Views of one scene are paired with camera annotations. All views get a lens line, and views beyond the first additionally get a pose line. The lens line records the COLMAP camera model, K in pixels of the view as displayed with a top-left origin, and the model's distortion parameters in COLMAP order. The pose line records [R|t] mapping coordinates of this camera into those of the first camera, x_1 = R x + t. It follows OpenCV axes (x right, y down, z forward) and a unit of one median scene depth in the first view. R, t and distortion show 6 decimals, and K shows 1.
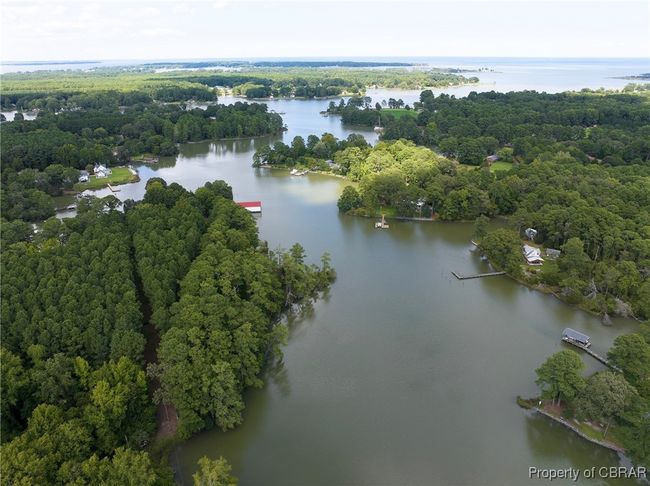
lens RADIAL K [[454.1, 0, 325.1], [0, 454.1, 243.2], [0, 0, 1]] dist [-0.041960, -0.000627]
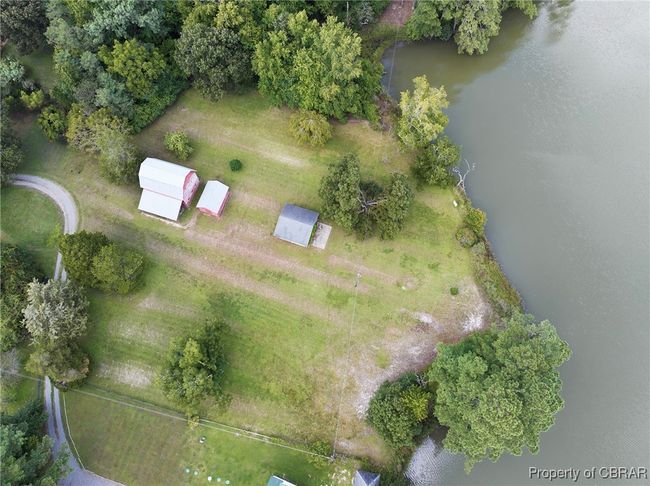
lens RADIAL K [[454.1, 0, 324.7], [0, 454.1, 243.1], [0, 0, 1]] dist [-0.041960, -0.000627]
pose [[0.808265, 0.555189, -0.196146, -0.097747], [-0.223312, 0.597262, 0.770331, 0.093341], [0.544830, -0.578830, 0.606726, 0.280188]]
